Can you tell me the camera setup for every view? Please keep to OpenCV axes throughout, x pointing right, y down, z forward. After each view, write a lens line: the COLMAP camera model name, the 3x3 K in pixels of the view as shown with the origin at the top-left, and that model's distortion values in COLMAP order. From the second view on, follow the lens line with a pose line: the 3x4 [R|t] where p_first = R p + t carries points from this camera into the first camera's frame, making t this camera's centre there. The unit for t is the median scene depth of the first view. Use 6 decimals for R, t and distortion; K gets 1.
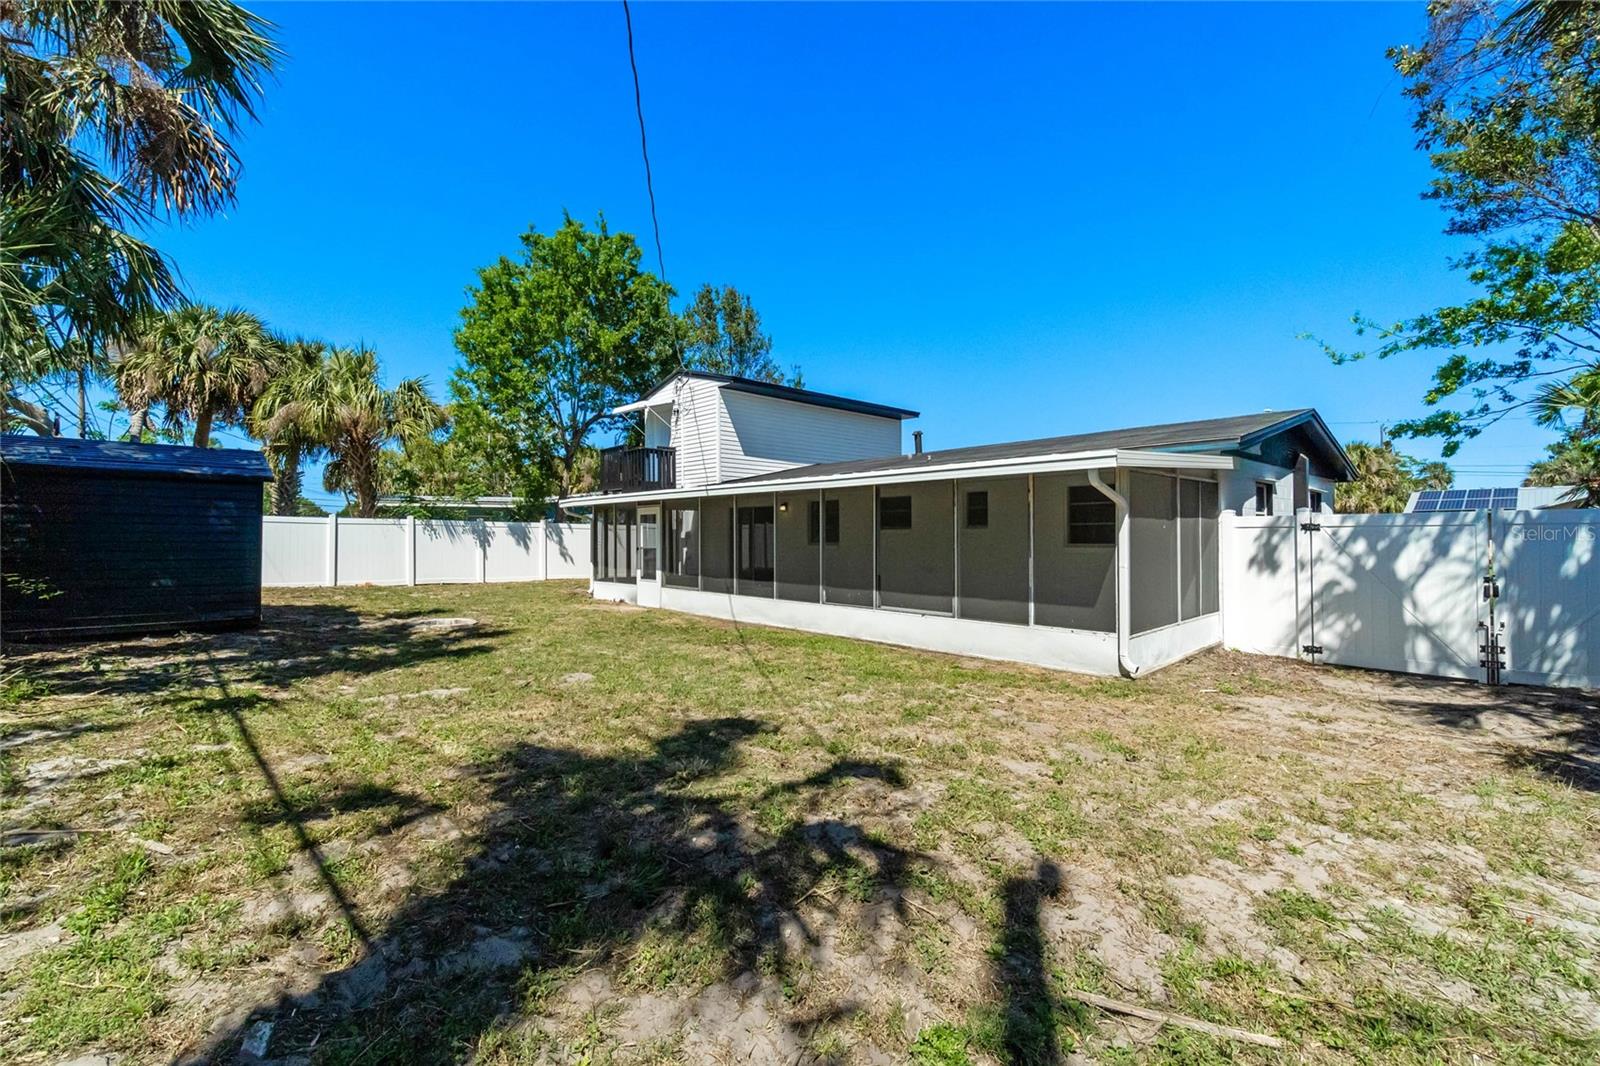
lens RADIAL K [[691.8, 0, 796.2], [0, 691.8, 533.6], [0, 0, 1]] dist [-0.007462, 0.001237]
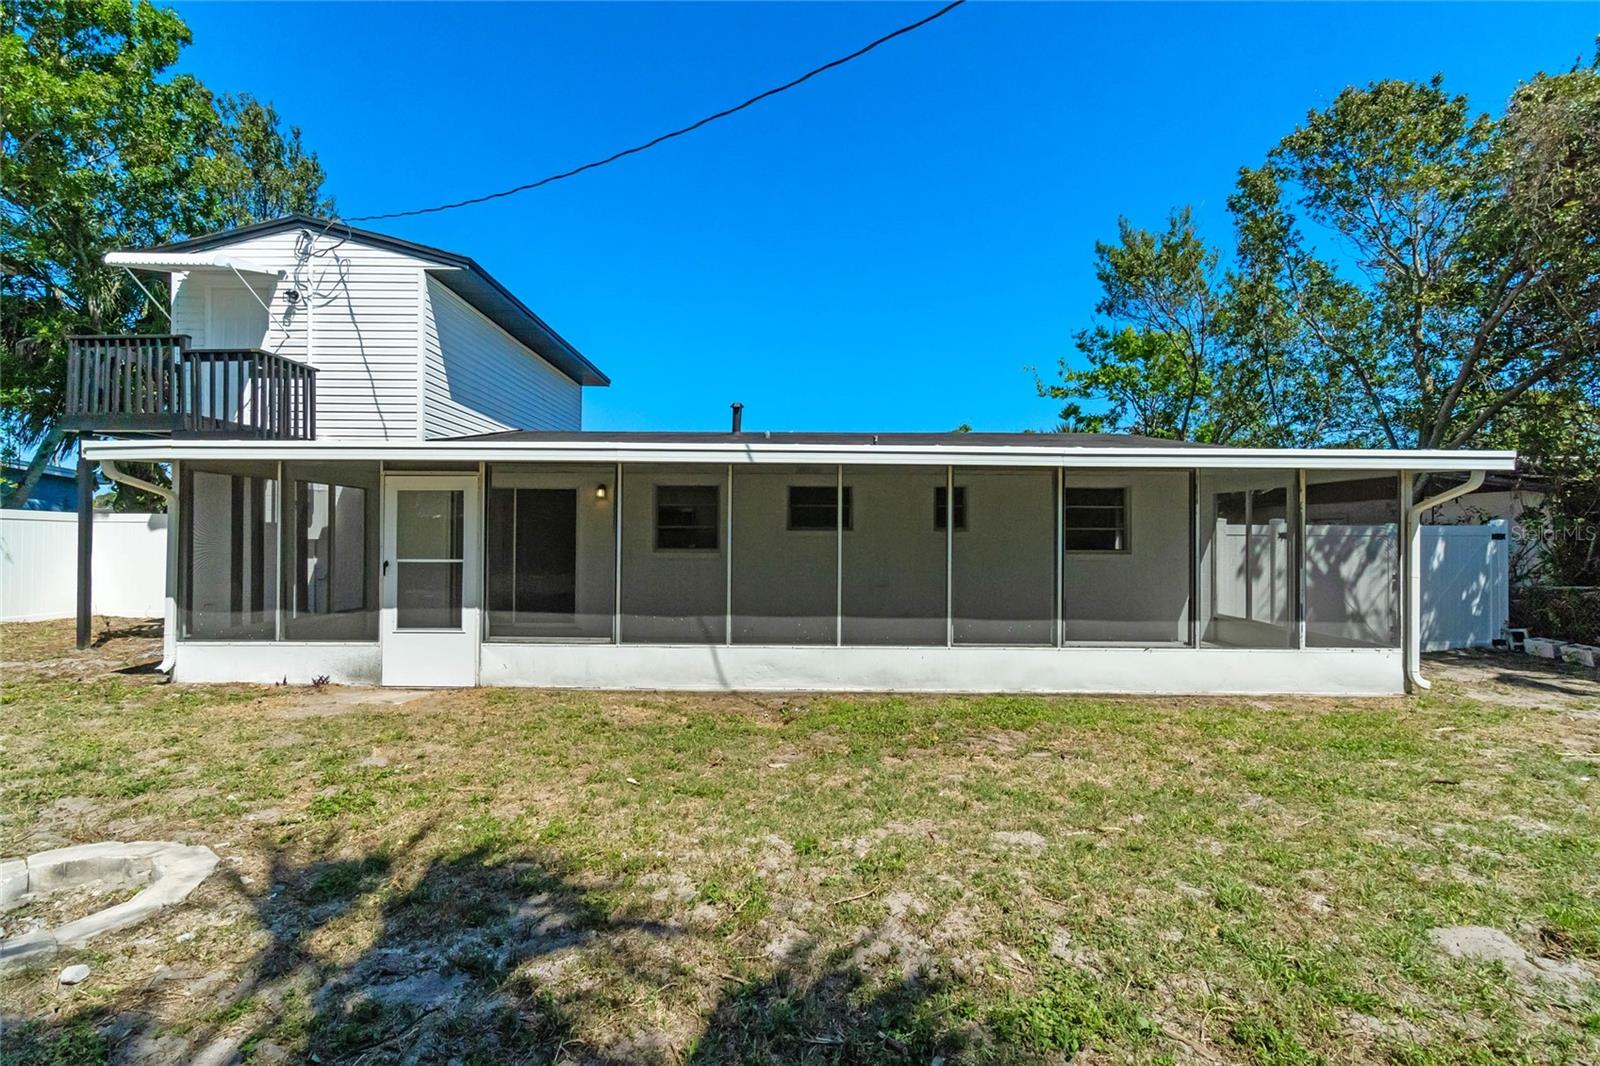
lens RADIAL K [[691.8, 0, 796.2], [0, 691.8, 533.6], [0, 0, 1]] dist [-0.007462, 0.001237]
pose [[0.672703, 0.012545, 0.739806, -0.359064], [-0.009963, 0.999919, -0.007896, 0.002221], [-0.739846, -0.002059, 0.672774, 0.454023]]
